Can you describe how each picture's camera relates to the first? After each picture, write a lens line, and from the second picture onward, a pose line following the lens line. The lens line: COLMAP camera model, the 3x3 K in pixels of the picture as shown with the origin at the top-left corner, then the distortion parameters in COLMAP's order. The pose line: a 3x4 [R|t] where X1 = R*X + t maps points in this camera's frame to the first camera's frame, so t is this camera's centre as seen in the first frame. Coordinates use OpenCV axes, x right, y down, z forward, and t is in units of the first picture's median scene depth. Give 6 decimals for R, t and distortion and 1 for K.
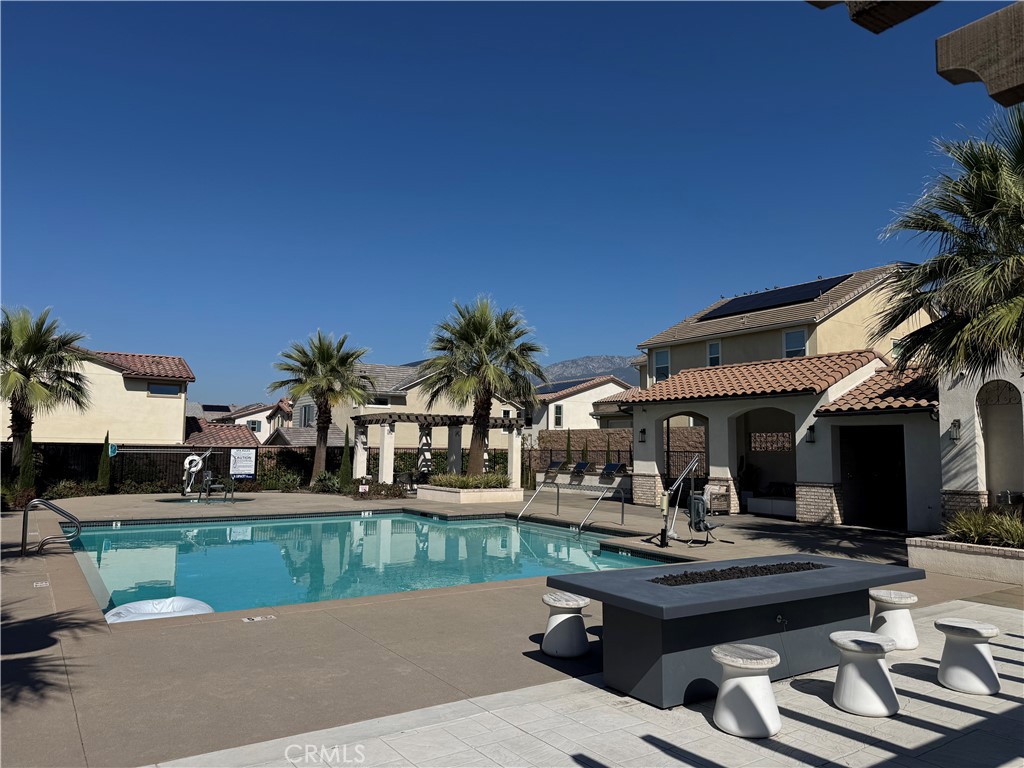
lens RADIAL K [[715.6, 0, 512.0], [0, 715.6, 384.0], [0, 0, 1]] dist [0.196649, -0.370419]
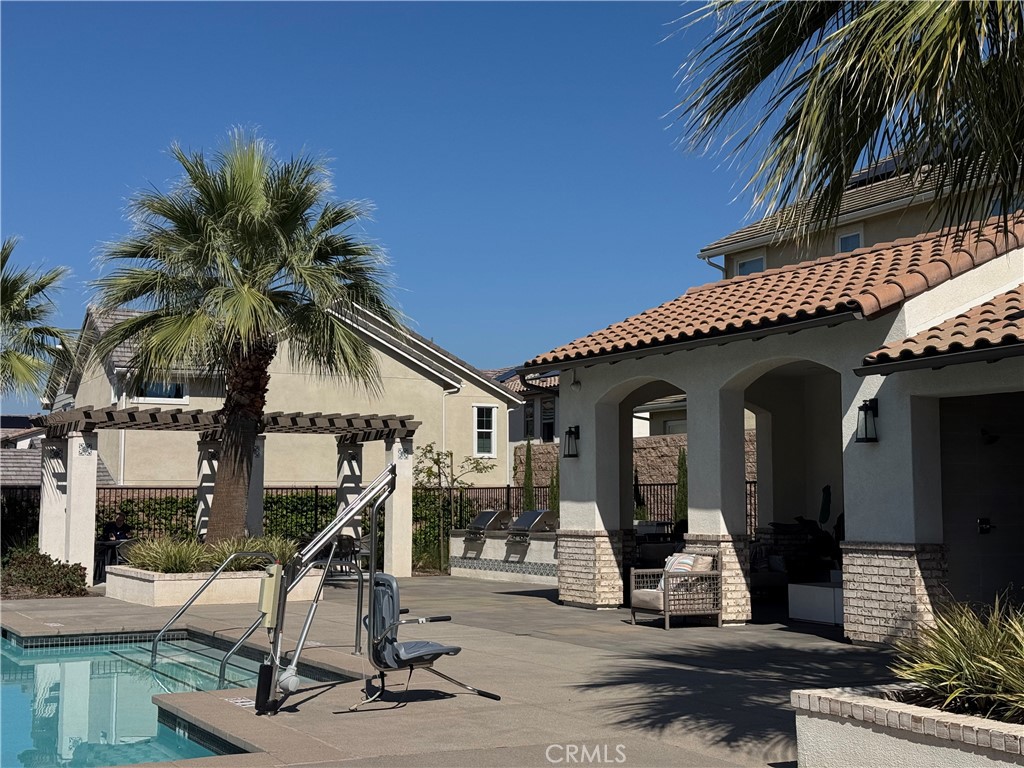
lens RADIAL K [[1426.1, 0, 512.0], [0, 1426.1, 384.0], [0, 0, 1]] dist [0.150826, -0.129242]
pose [[0.992280, -0.022577, -0.121945, 0.229437], [0.023624, 0.999695, 0.007146, 0.028322], [0.121747, -0.009972, 0.992511, 0.149150]]
